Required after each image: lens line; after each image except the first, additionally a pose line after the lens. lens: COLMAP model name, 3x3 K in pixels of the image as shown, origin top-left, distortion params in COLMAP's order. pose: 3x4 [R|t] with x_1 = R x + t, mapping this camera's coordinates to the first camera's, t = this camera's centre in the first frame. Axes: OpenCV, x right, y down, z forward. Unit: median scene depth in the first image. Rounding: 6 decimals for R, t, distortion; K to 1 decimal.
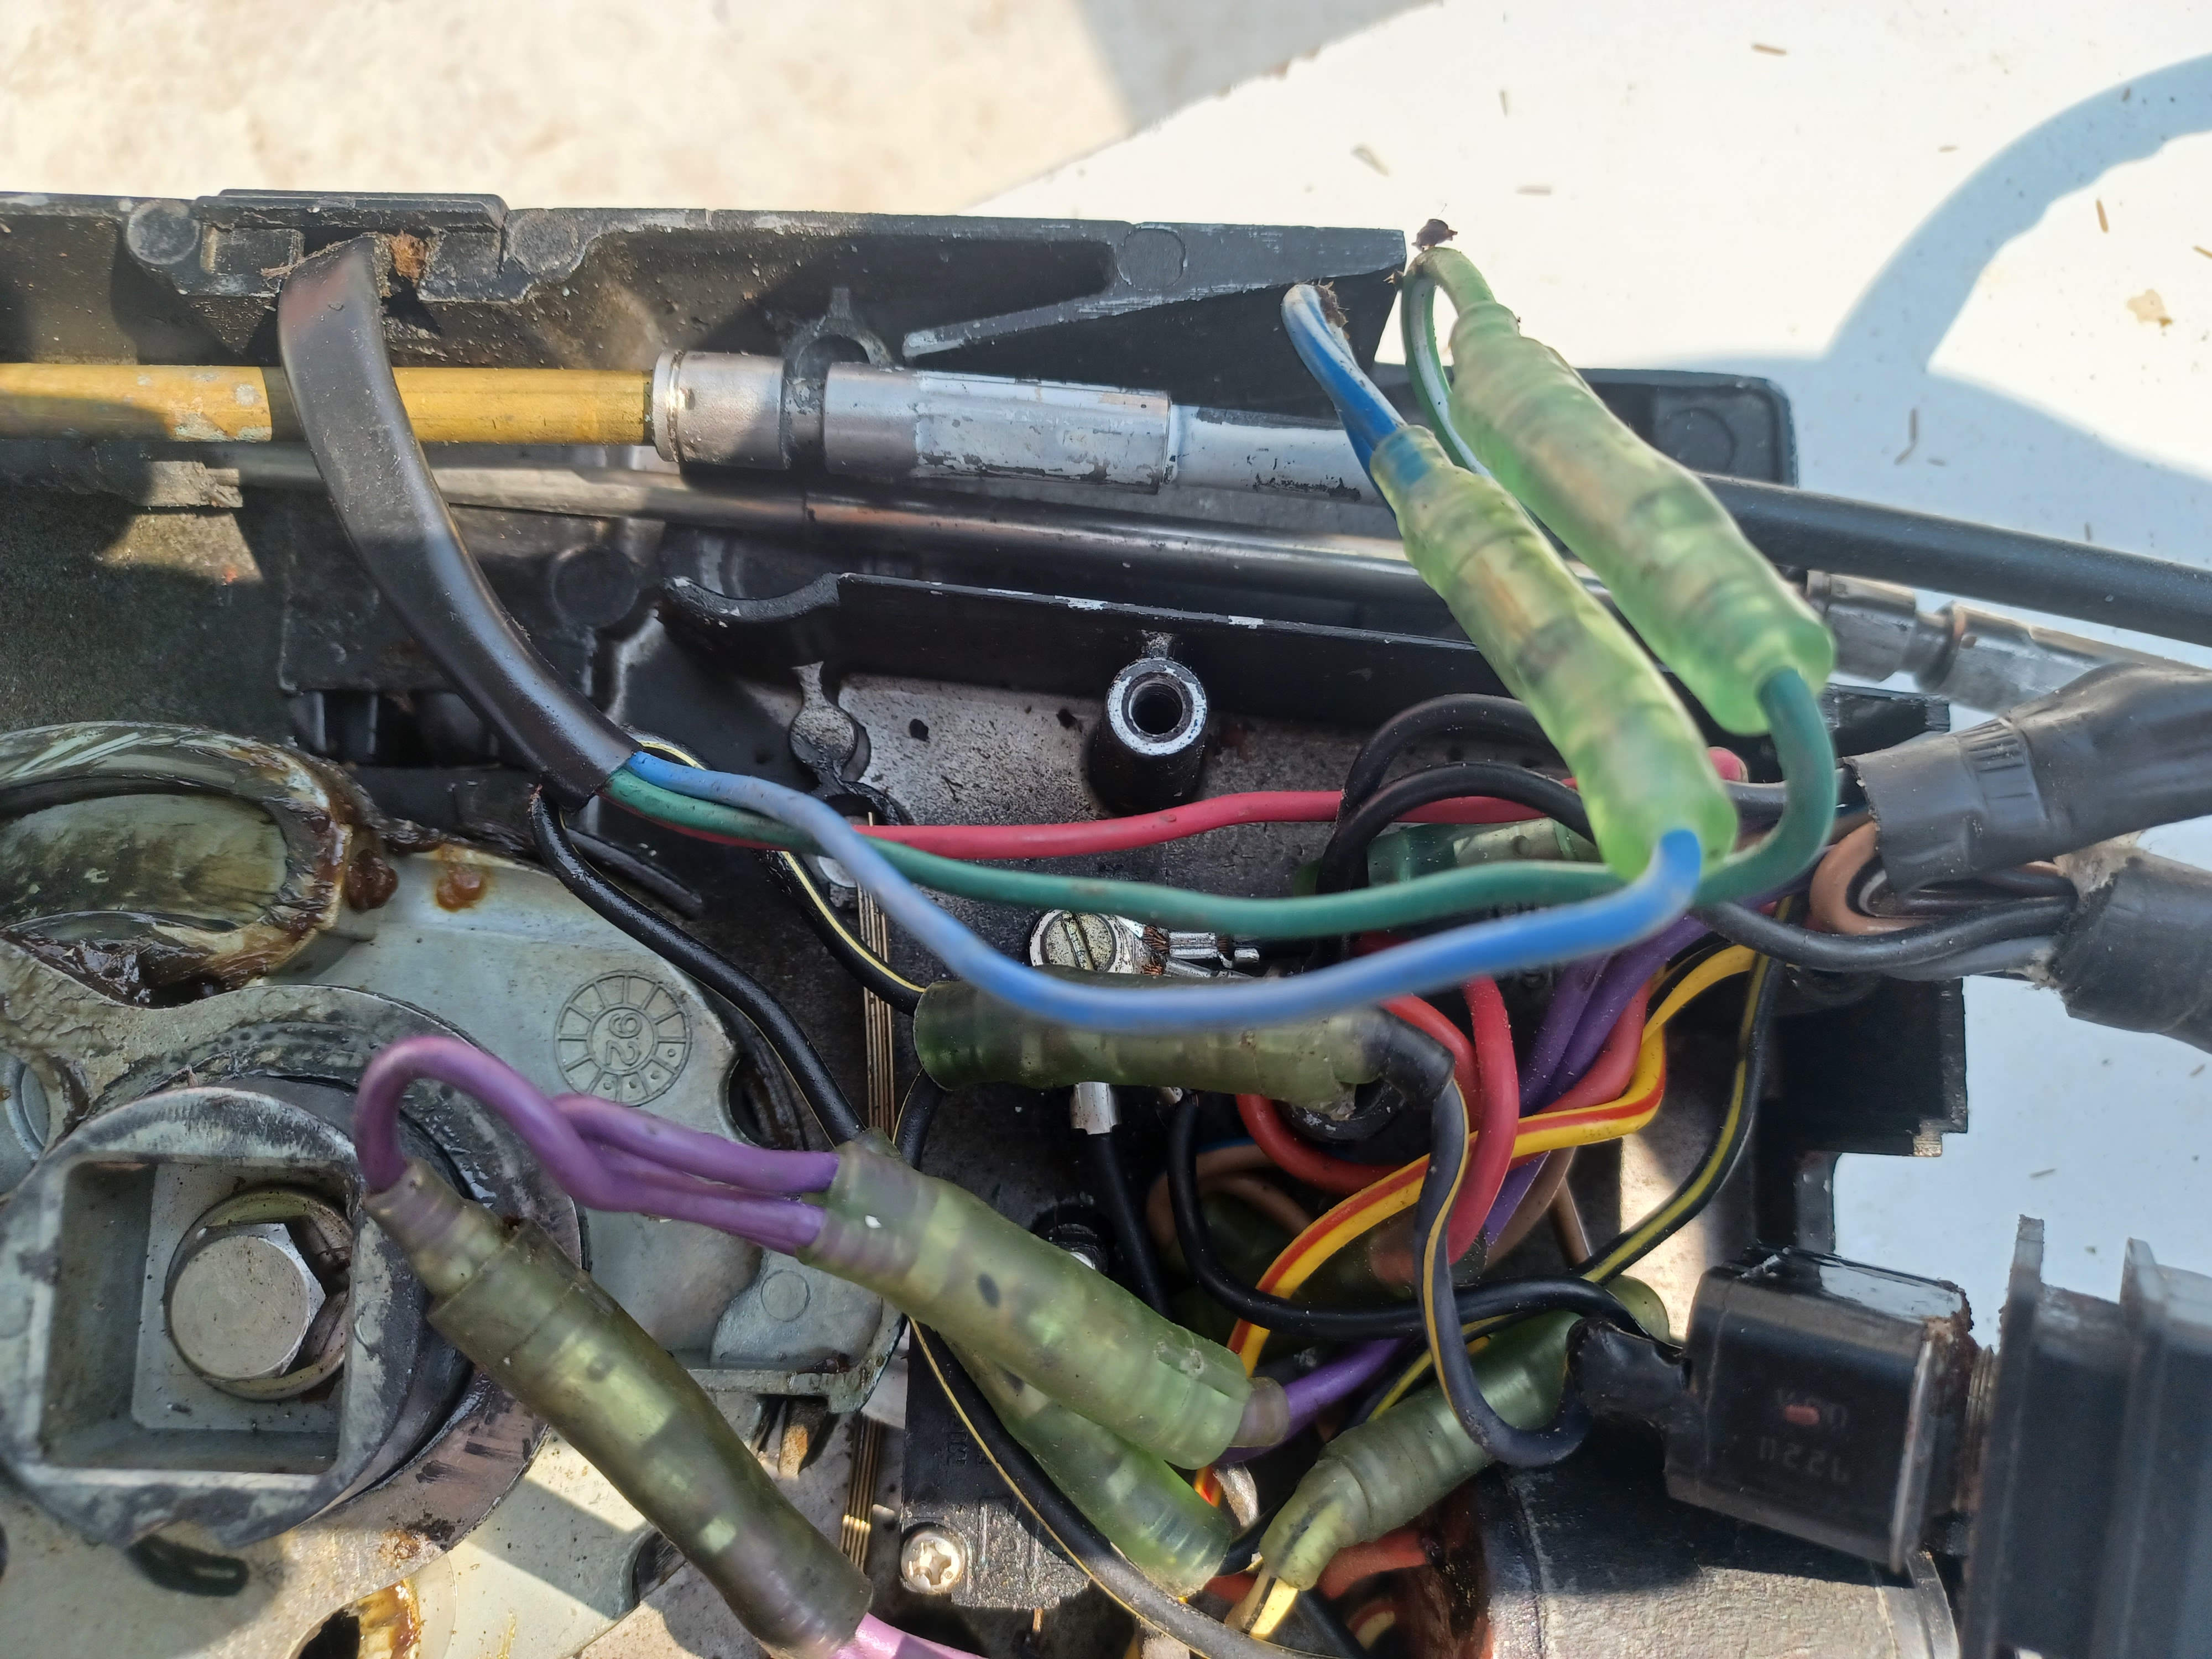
lens RADIAL K [[1629.7, 0, 1079.4], [0, 1629.7, 827.0], [0, 0, 1]] dist [-0.007673, -0.003155]
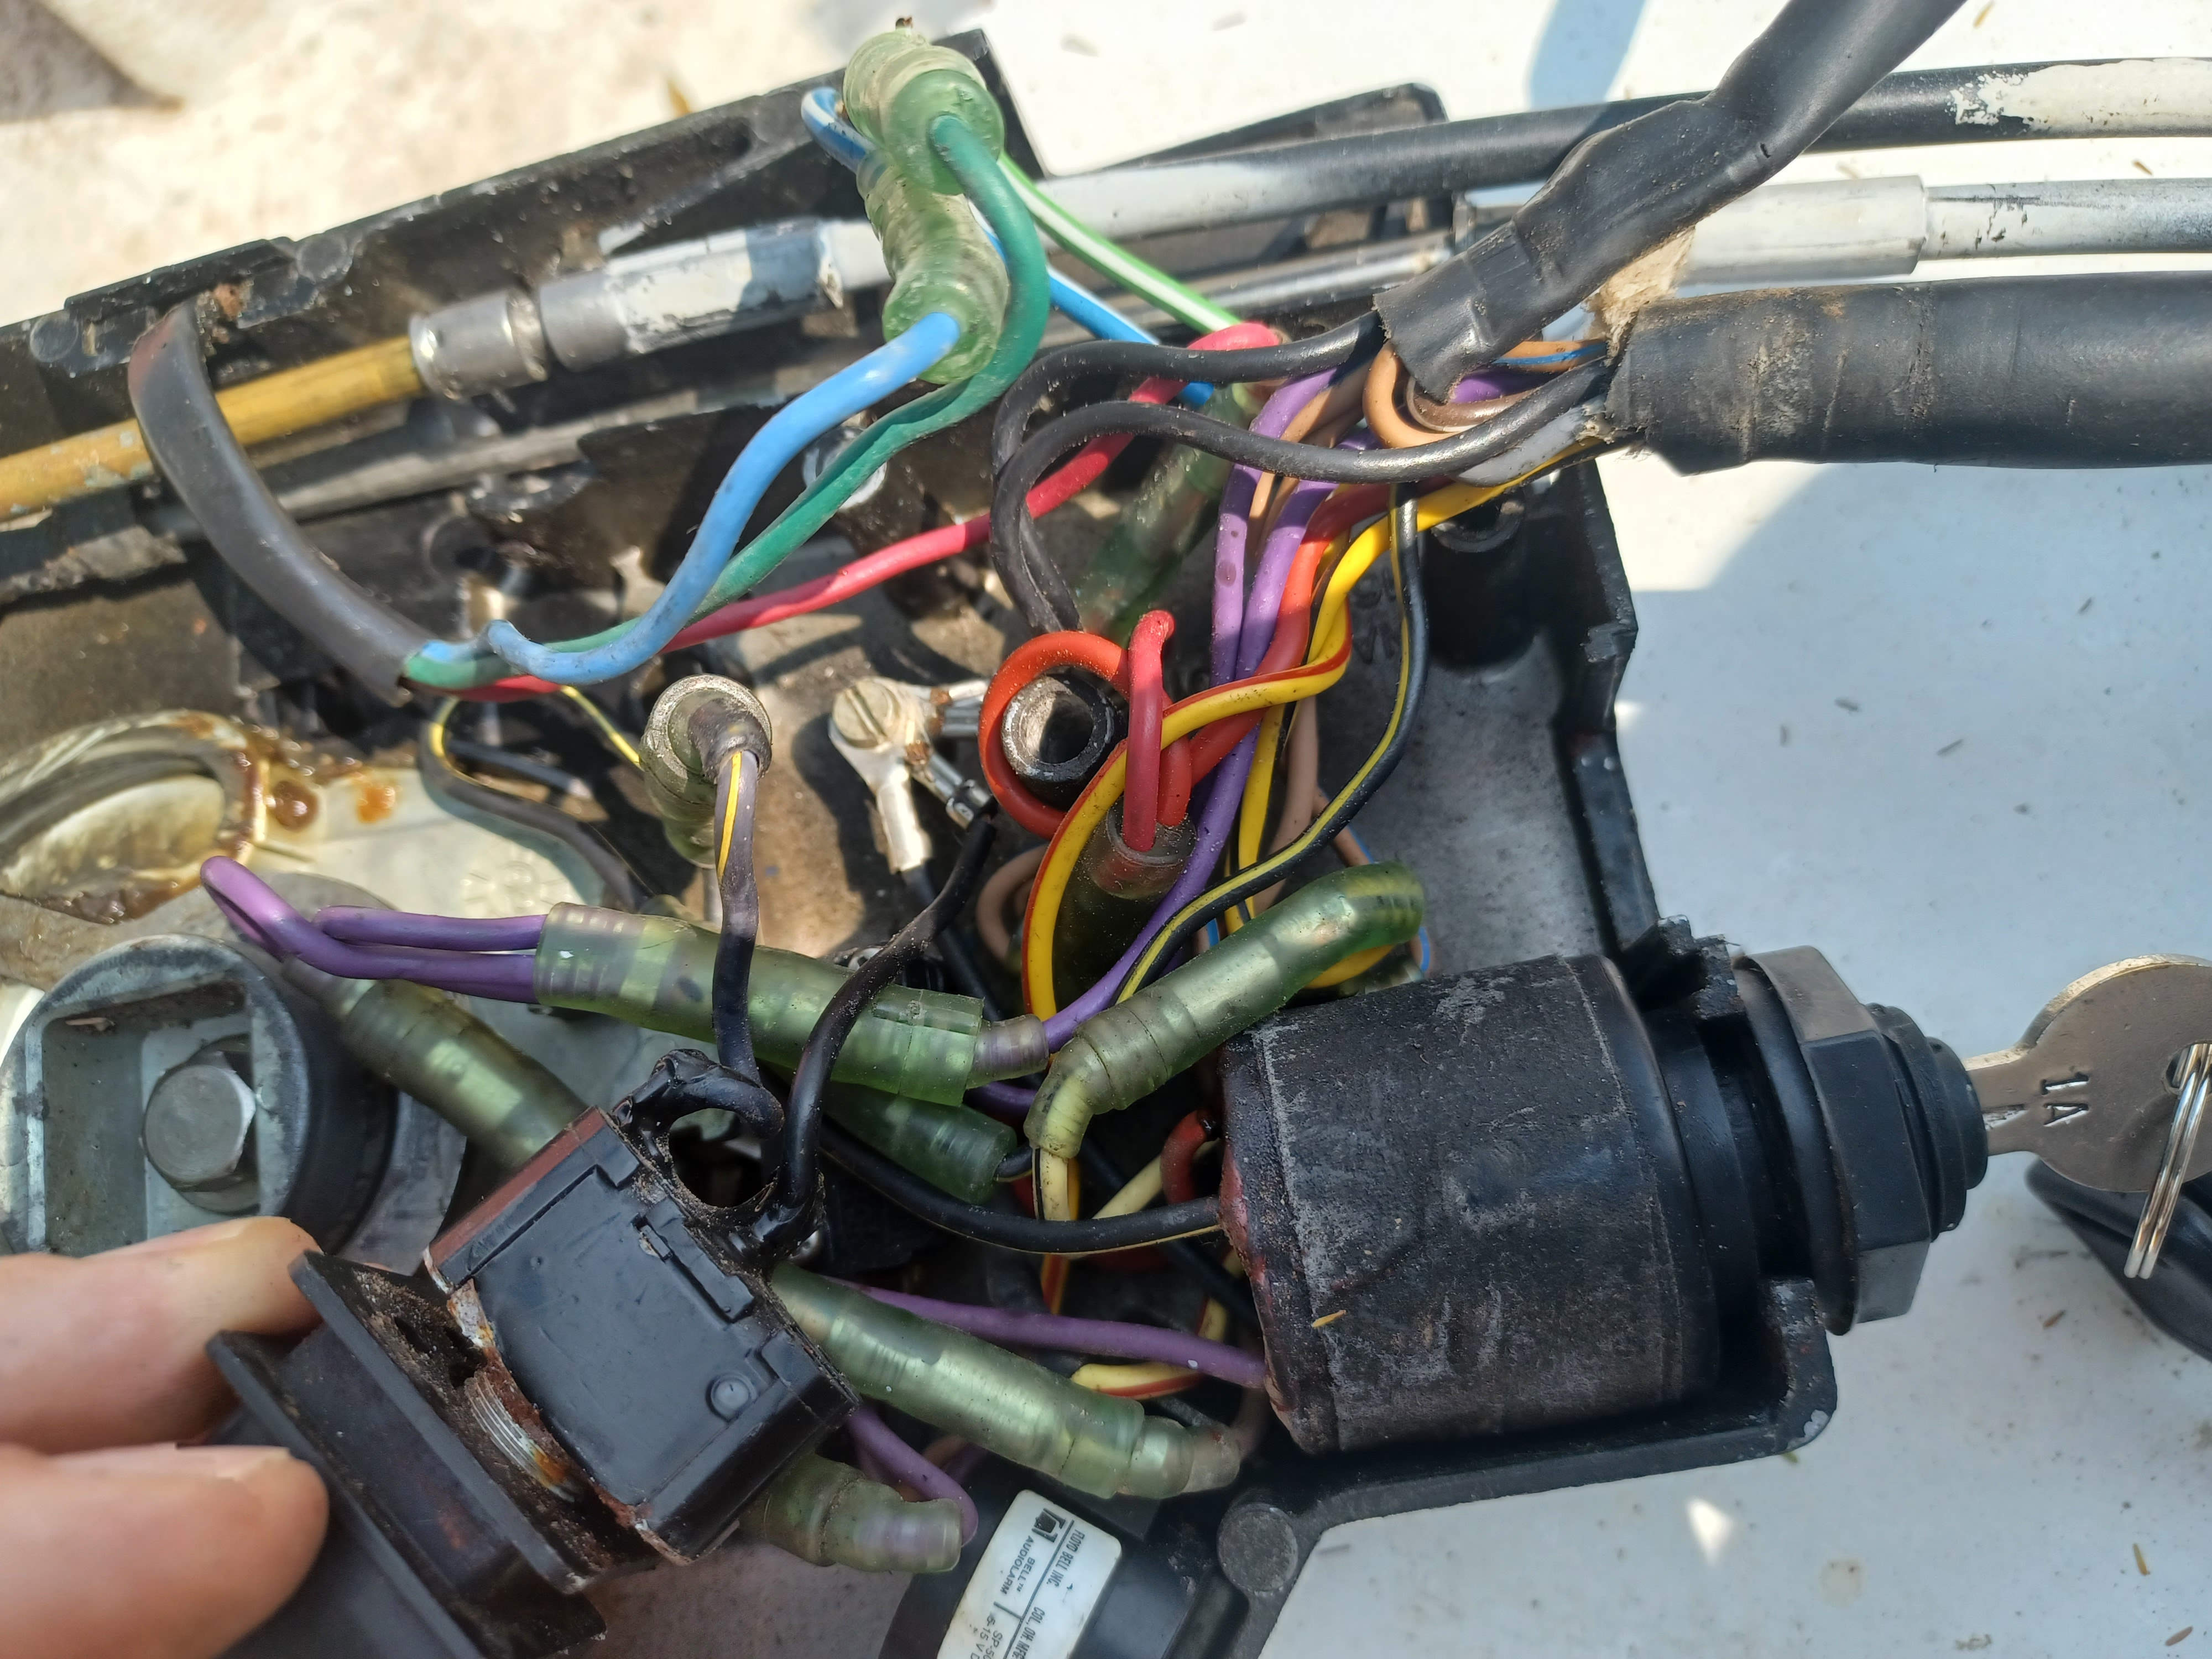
lens RADIAL K [[1620.5, 0, 1114.7], [0, 1620.5, 842.7], [0, 0, 1]] dist [0.007775, -0.026265]
pose [[0.958306, -0.236458, -0.160431, 0.342901], [0.219557, 0.968654, -0.116209, 0.348338], [0.182881, 0.076140, 0.980182, -0.060622]]
